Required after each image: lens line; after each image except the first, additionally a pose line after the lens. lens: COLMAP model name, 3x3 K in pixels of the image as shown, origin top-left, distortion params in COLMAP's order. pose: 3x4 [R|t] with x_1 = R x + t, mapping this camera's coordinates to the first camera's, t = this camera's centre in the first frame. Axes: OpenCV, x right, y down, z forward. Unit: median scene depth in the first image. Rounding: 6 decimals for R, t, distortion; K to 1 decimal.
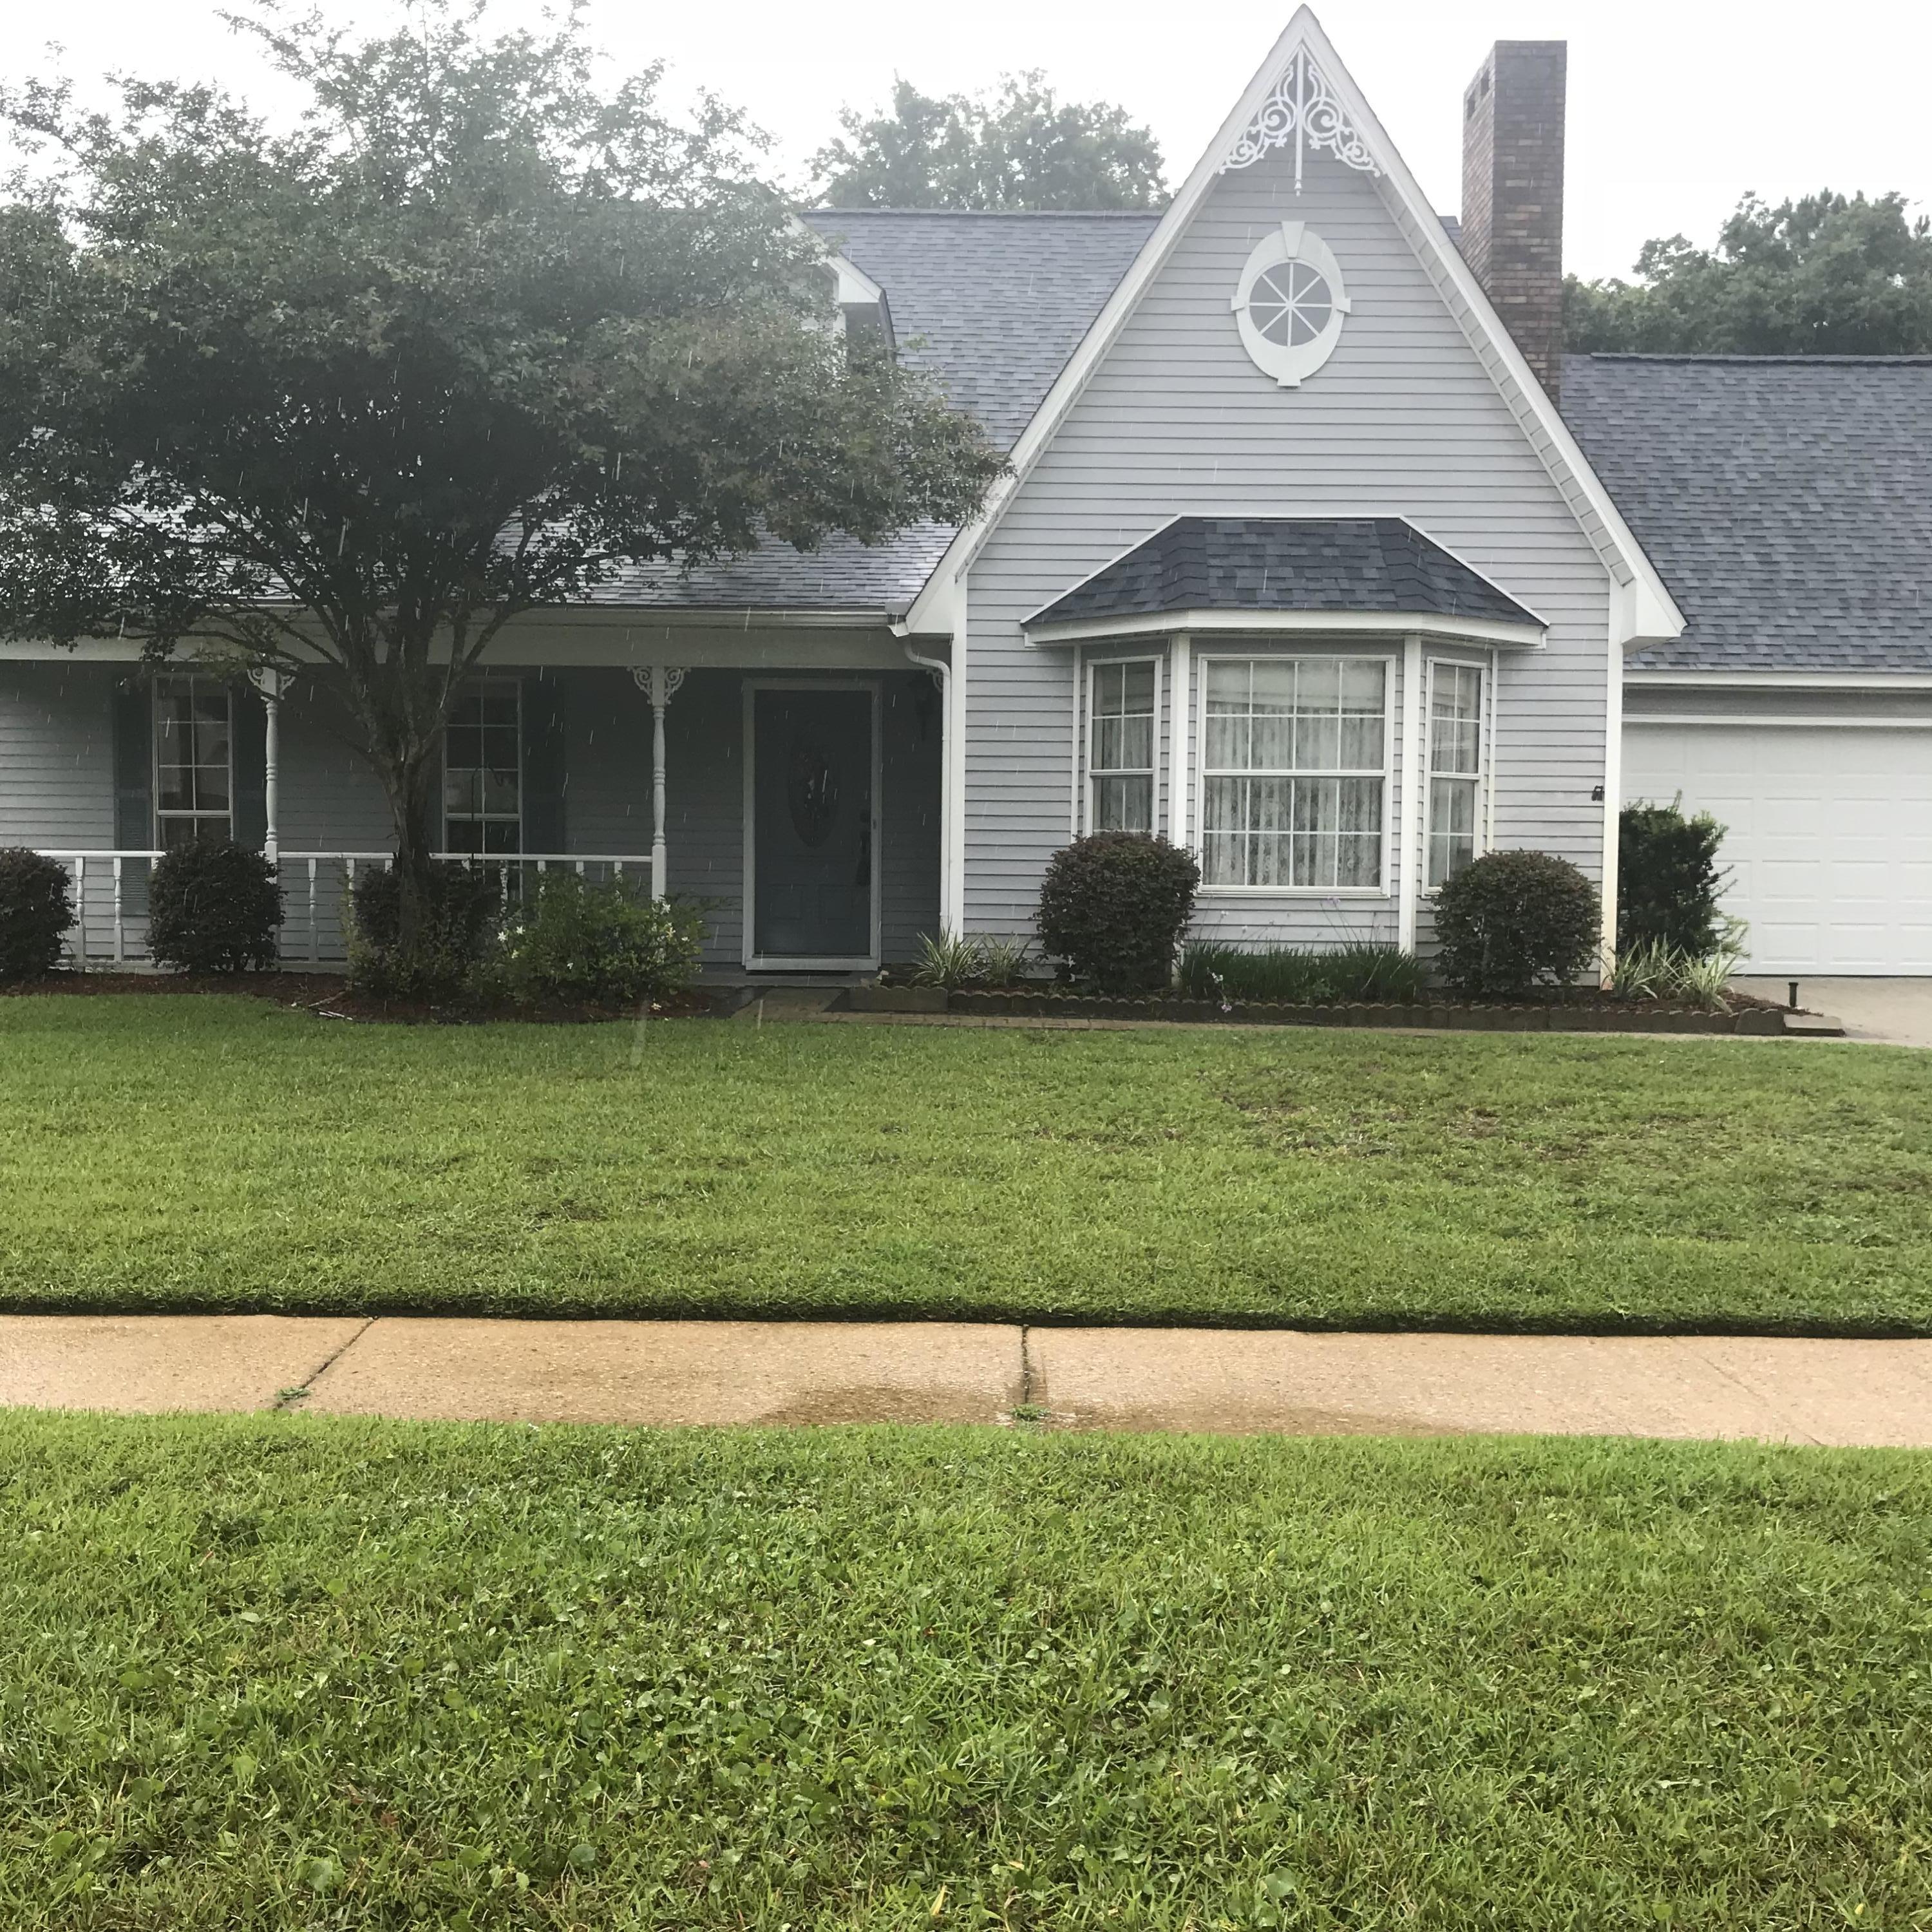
lens RADIAL K [[2138.5, 0, 905.3], [0, 2138.5, 942.3], [0, 0, 1]] dist [0.008699, -0.023006]
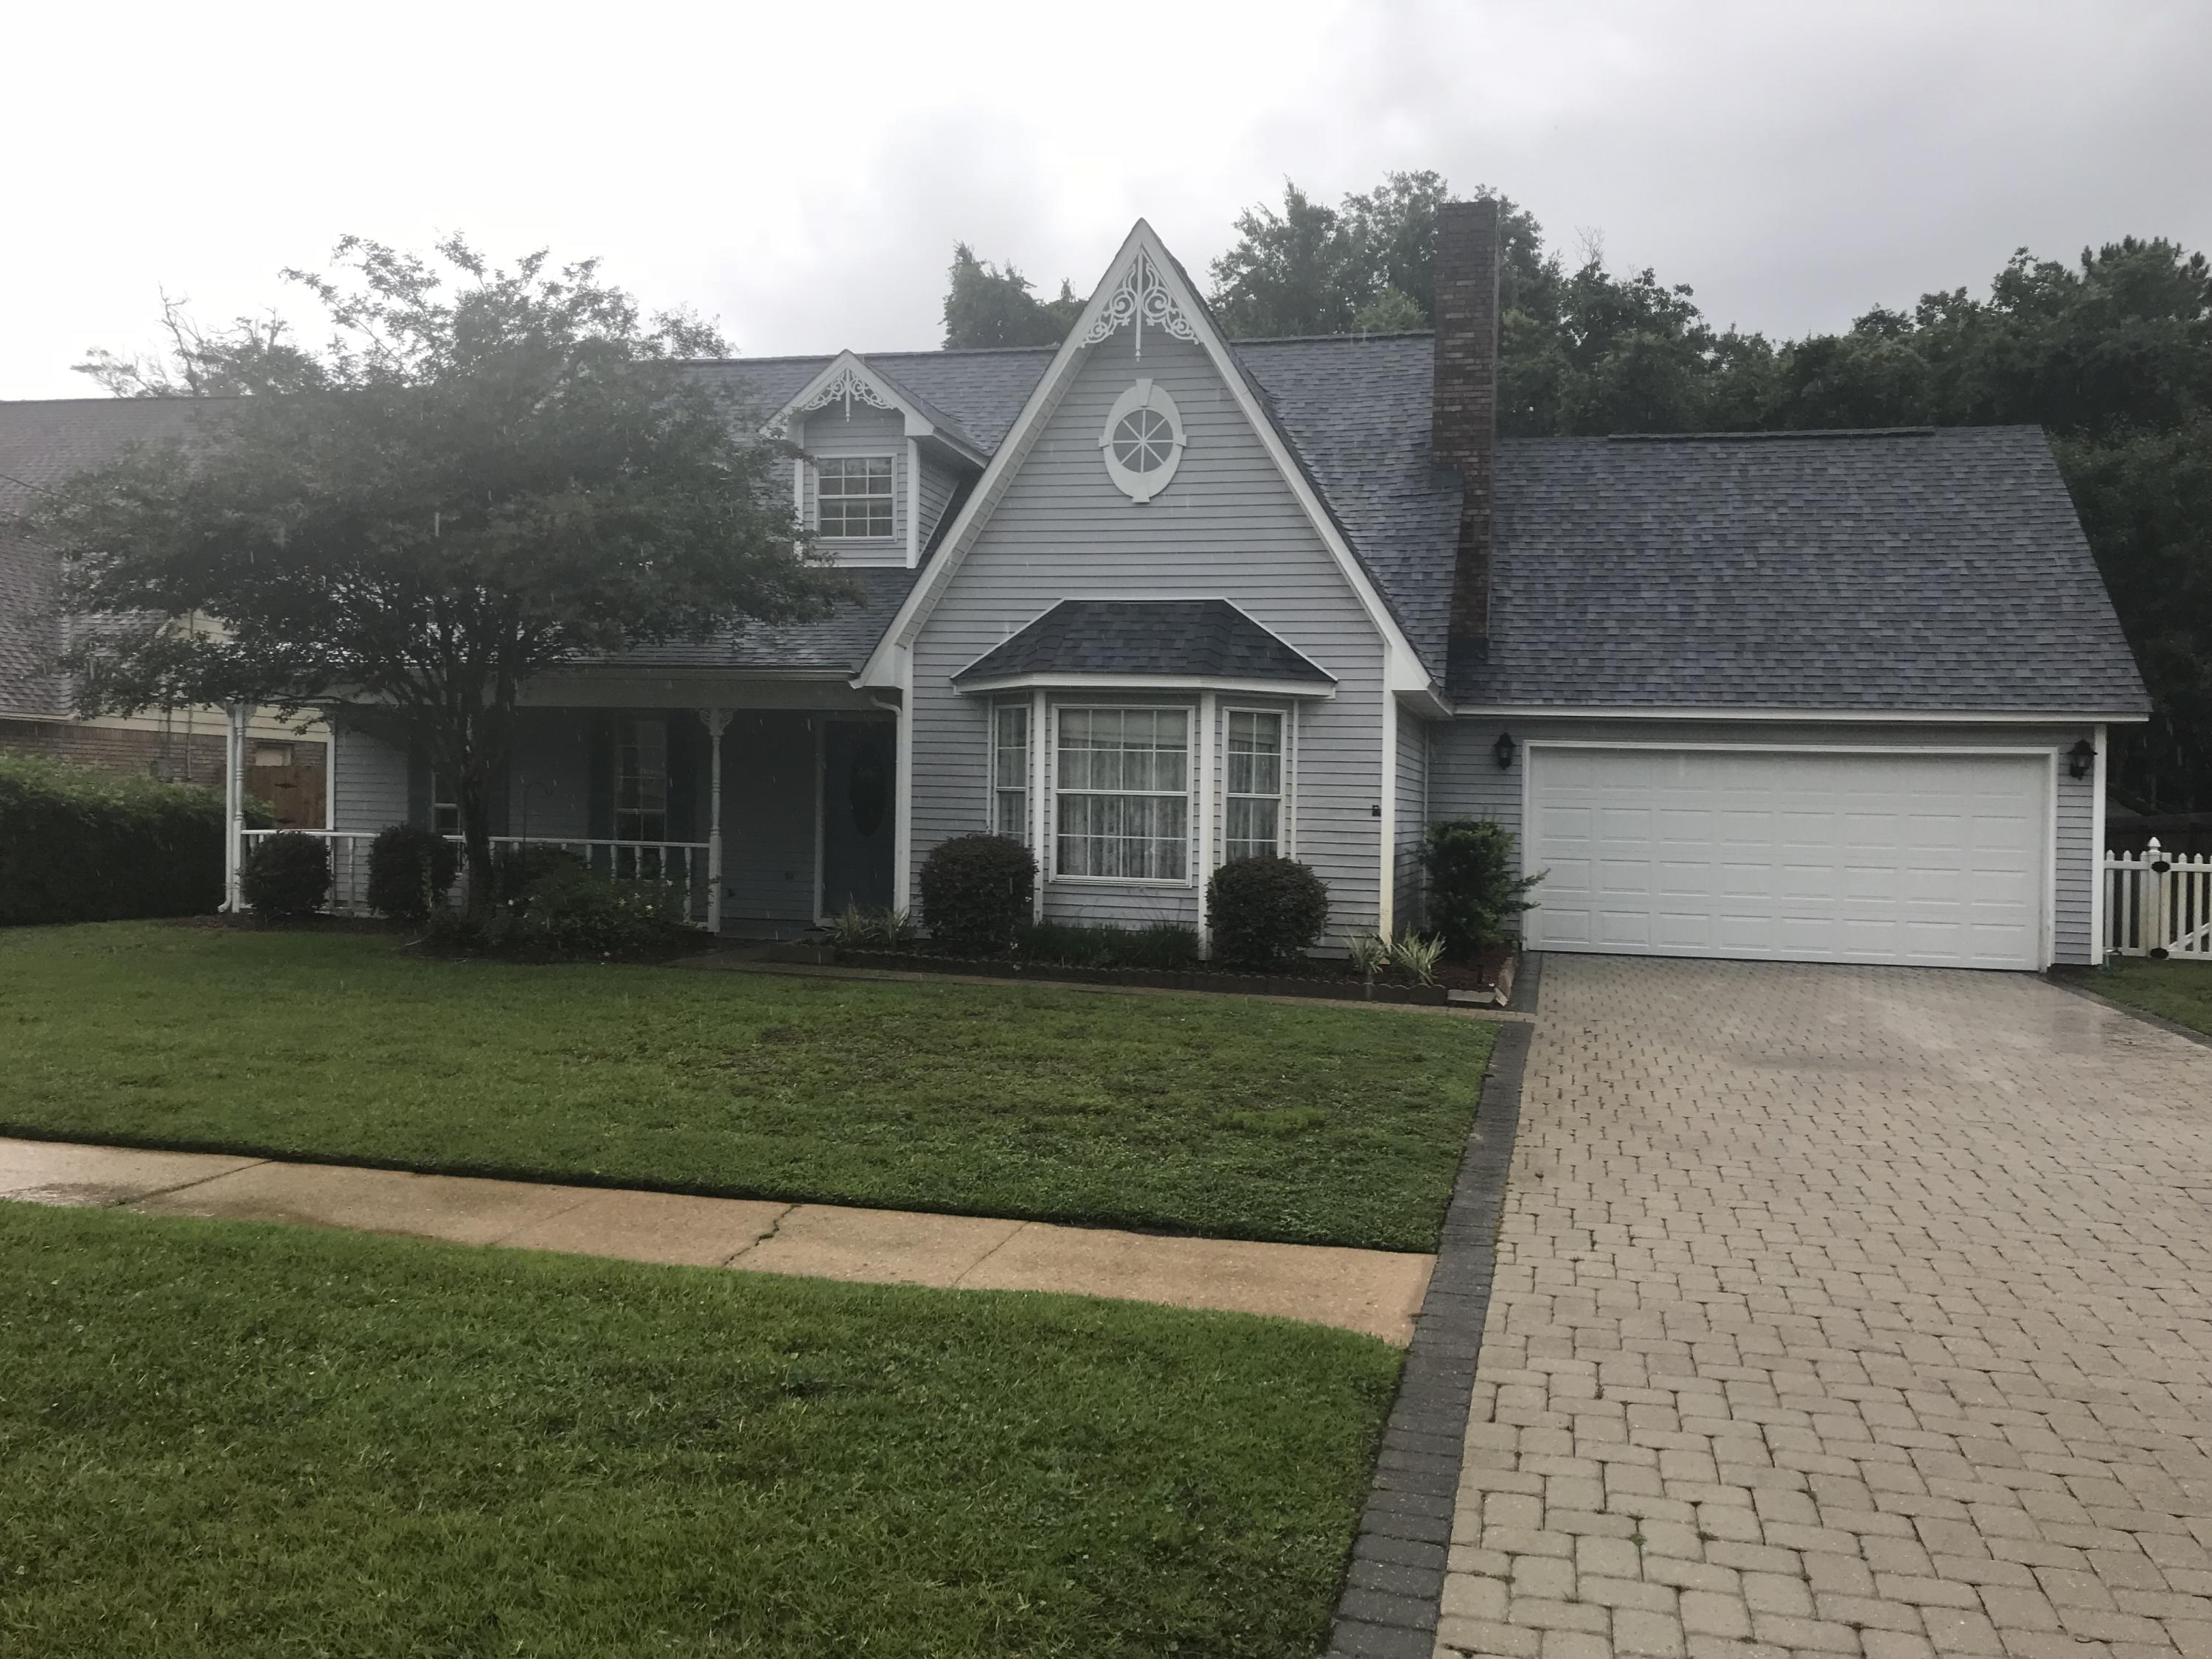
lens RADIAL K [[1791.6, 0, 1101.7], [0, 1791.6, 867.5], [0, 0, 1]] dist [0.010642, -0.000967]
pose [[0.971382, 0.025354, -0.236164, 0.437611], [-0.026190, 0.999657, -0.000405, -0.032008], [0.236073, 0.006579, 0.971713, -0.092593]]
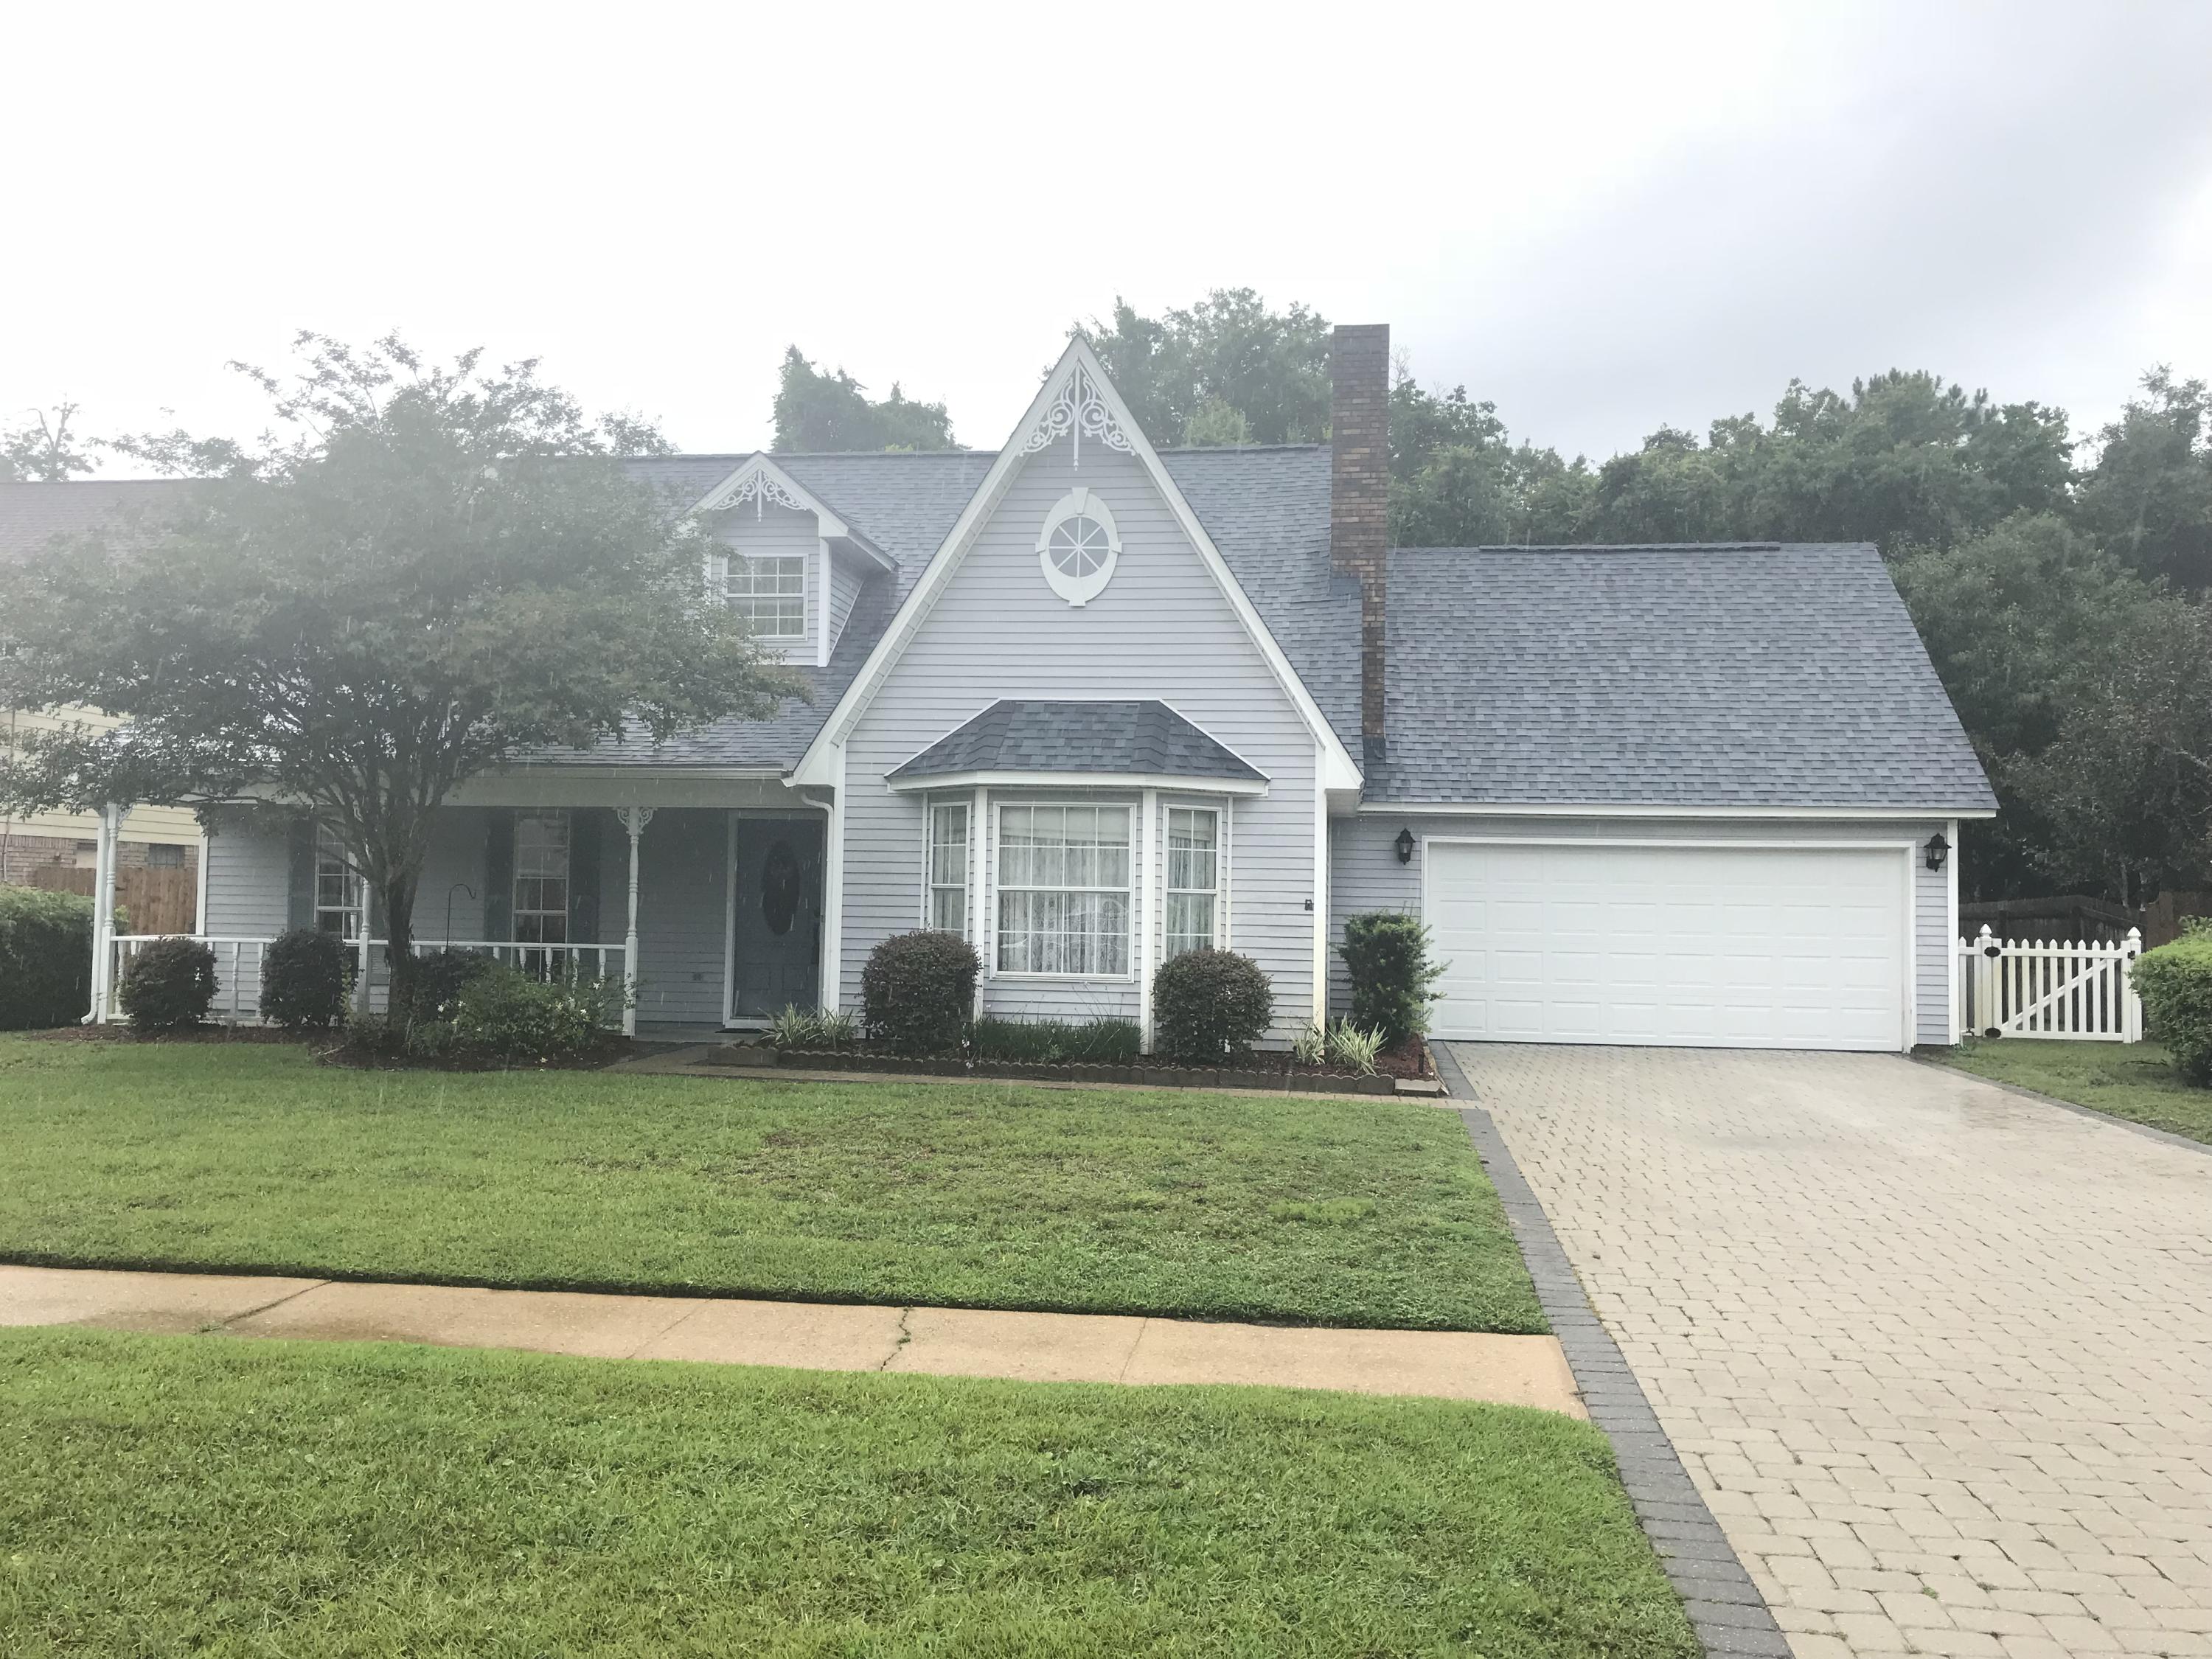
lens RADIAL K [[1801.0, 0, 1085.1], [0, 1801.0, 850.8], [0, 0, 1]] dist [0.017109, 0.005656]
pose [[0.992537, 0.005783, -0.121803, 0.334414], [-0.013736, 0.997819, -0.064559, -0.030955], [0.121165, 0.065750, 0.990452, -0.130076]]
